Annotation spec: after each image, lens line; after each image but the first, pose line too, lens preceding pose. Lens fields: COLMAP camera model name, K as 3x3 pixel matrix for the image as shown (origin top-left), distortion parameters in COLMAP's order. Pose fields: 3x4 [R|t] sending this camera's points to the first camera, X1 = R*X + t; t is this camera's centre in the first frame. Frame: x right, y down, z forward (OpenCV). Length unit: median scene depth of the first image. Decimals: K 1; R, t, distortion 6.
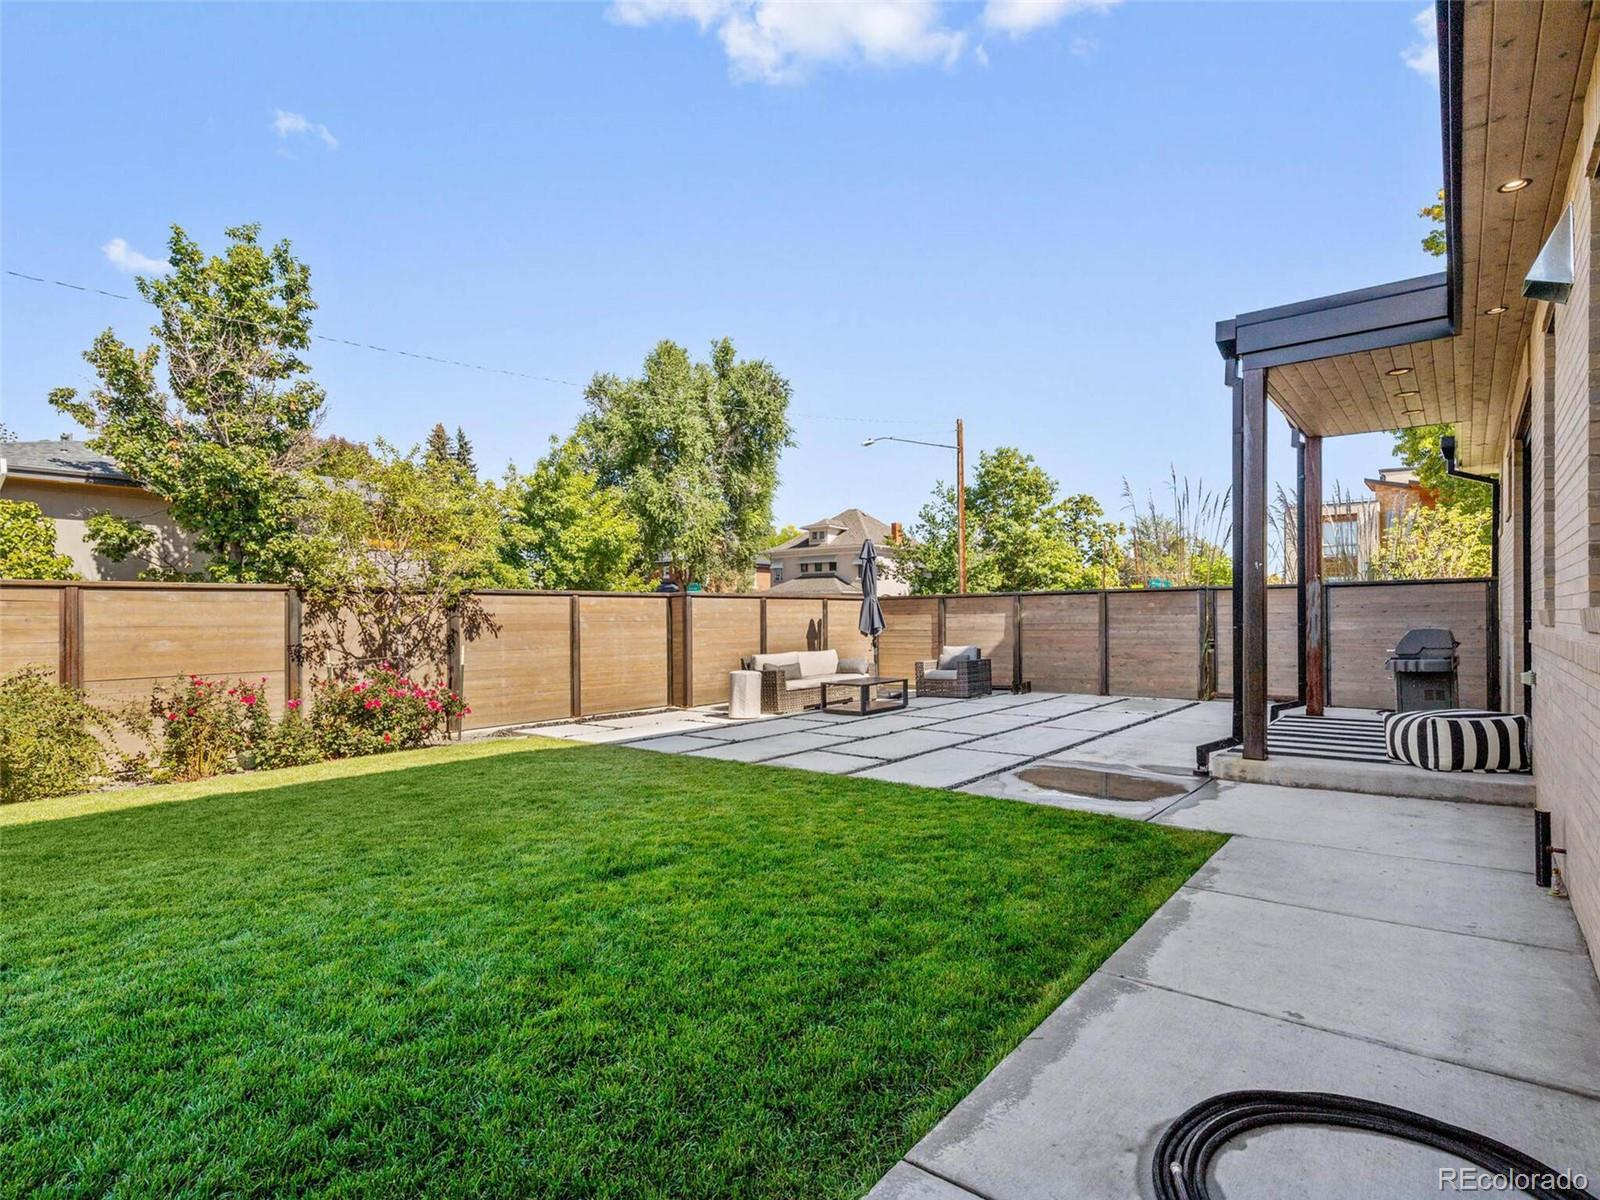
lens RADIAL K [[822.9, 0, 801.9], [0, 822.9, 611.6], [0, 0, 1]] dist [0.000535, 0.000034]
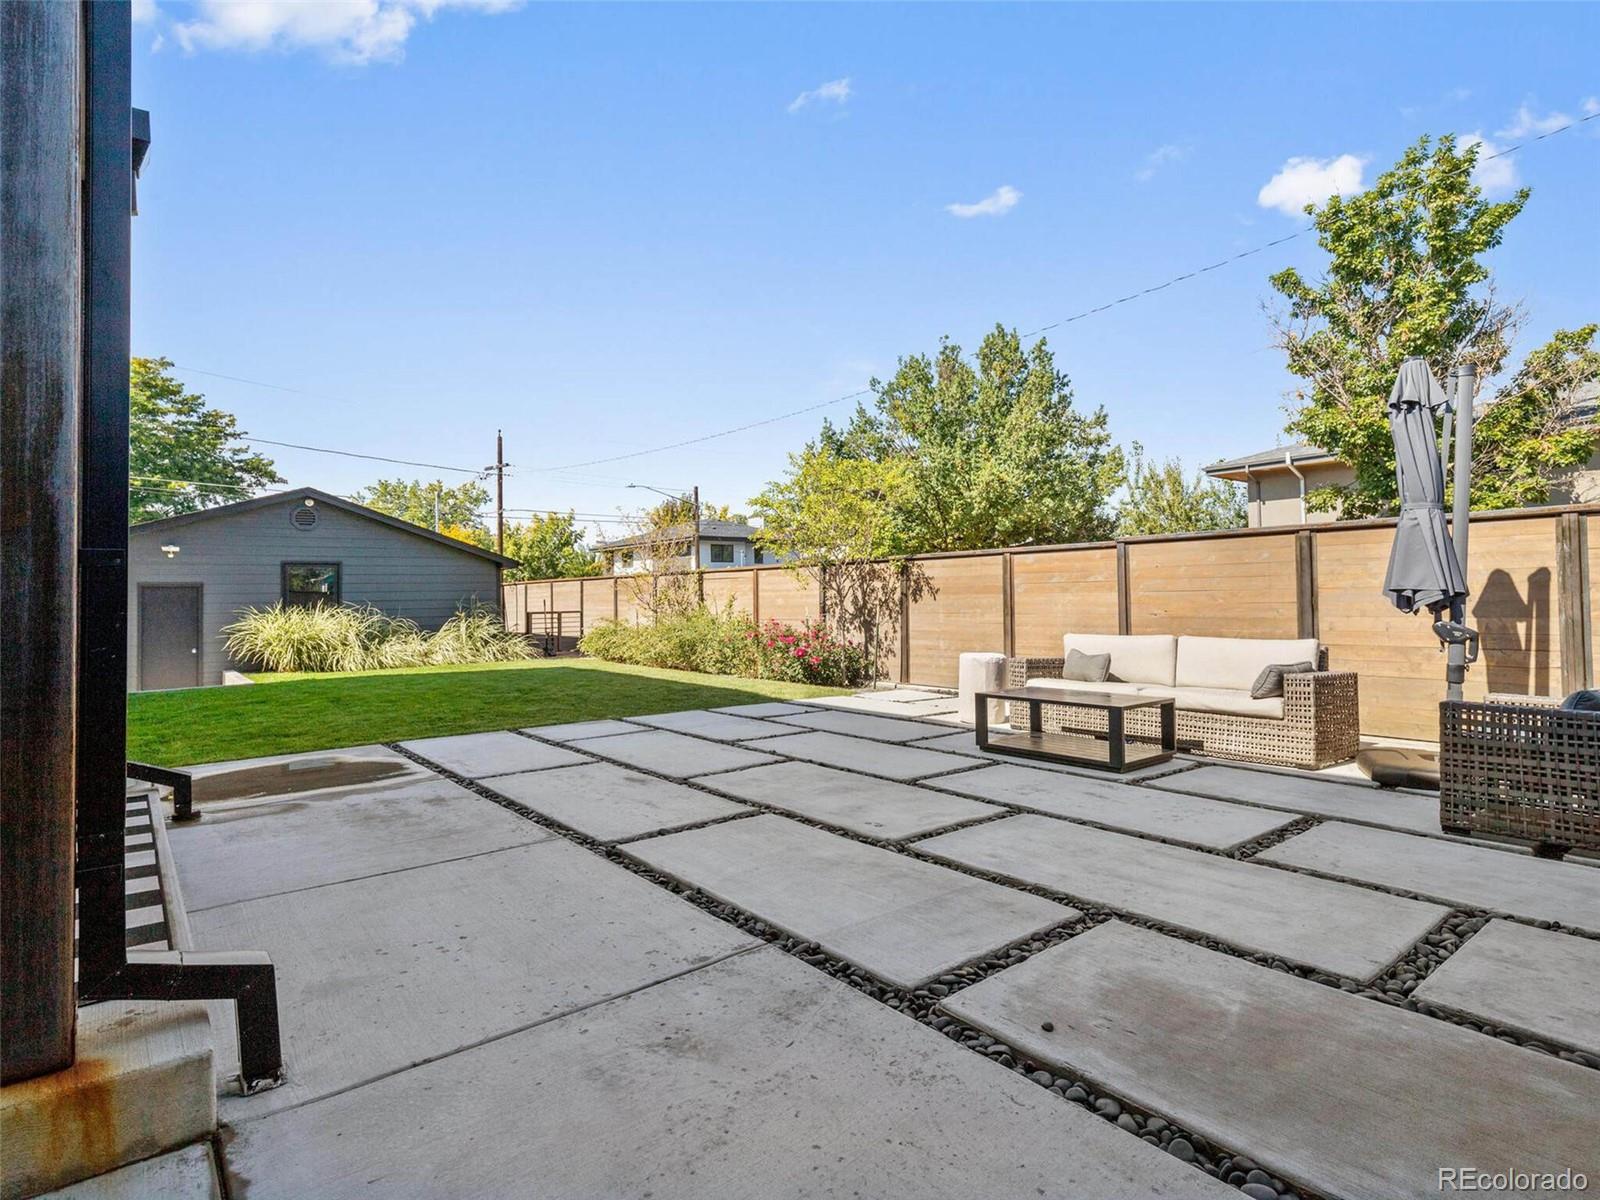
lens RADIAL K [[822.9, 0, 816.5], [0, 822.9, 598.6], [0, 0, 1]] dist [0.000535, 0.000034]
pose [[-0.189528, 0.008203, -0.981841, 0.672696], [0.018172, 0.999823, 0.004846, 0.021912], [0.981707, -0.016924, -0.189644, 1.061230]]
